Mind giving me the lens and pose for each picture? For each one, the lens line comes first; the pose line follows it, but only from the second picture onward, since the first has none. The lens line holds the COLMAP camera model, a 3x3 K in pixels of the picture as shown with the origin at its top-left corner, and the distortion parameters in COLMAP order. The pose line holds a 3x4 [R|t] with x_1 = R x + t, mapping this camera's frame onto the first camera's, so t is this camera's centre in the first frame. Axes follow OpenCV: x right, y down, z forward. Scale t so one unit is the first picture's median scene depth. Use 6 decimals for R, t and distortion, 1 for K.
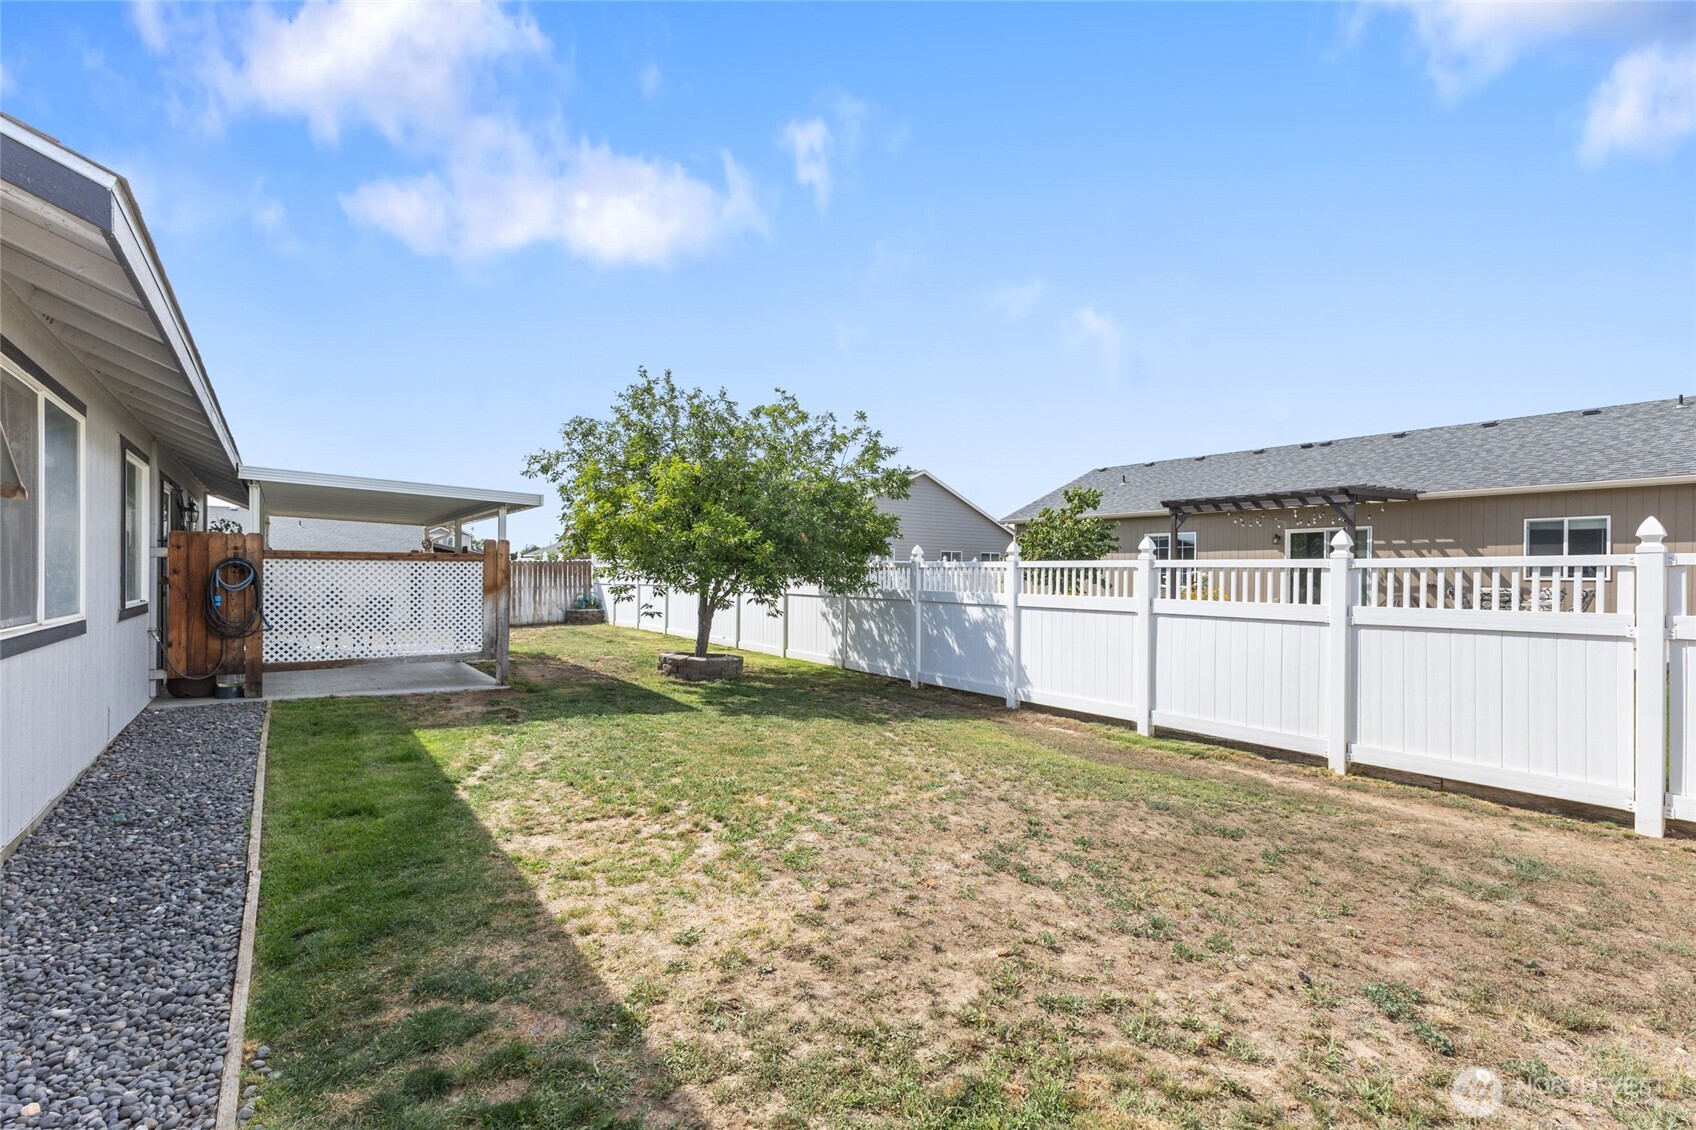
lens RADIAL K [[736.8, 0, 862.3], [0, 736.8, 576.3], [0, 0, 1]] dist [0.029871, 0.000010]
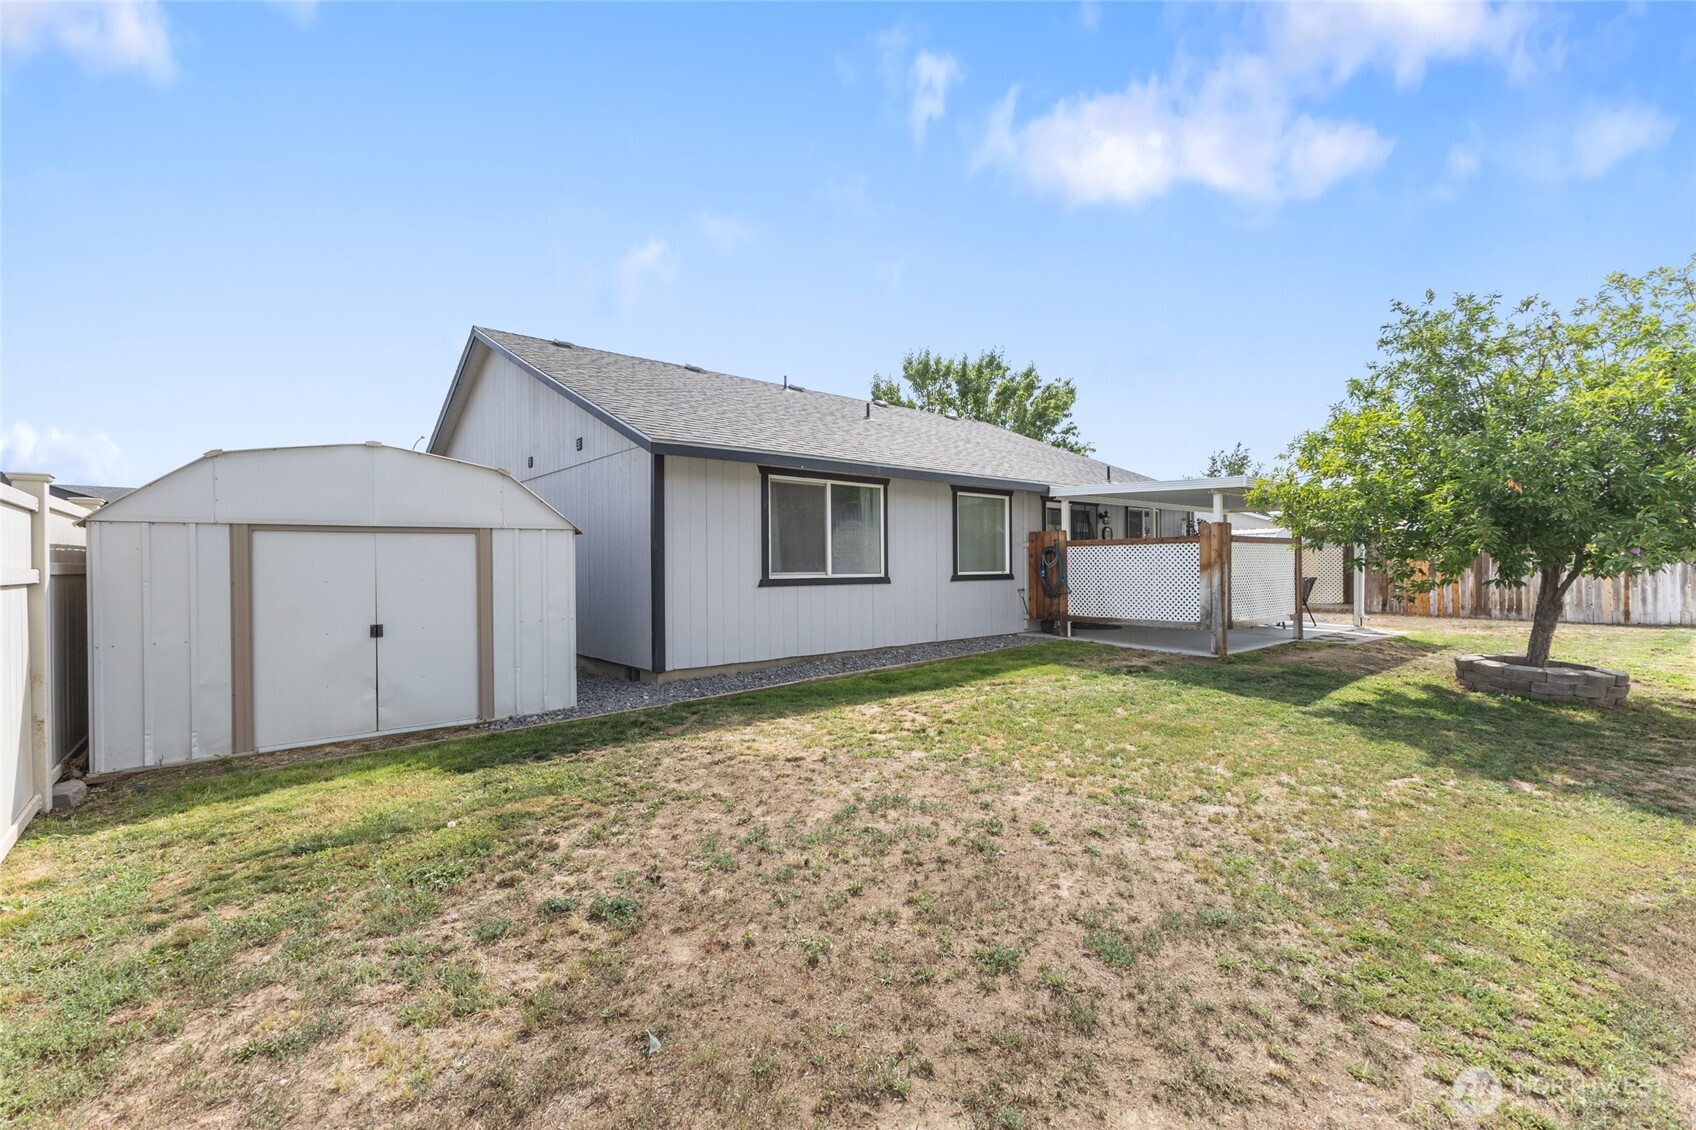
lens RADIAL K [[736.8, 0, 862.3], [0, 736.8, 576.3], [0, 0, 1]] dist [0.029871, 0.000010]
pose [[0.050506, 0.001279, -0.998723, 0.692500], [0.006908, 0.999975, 0.001630, 0.031293], [0.998700, -0.006982, 0.050496, 0.505803]]
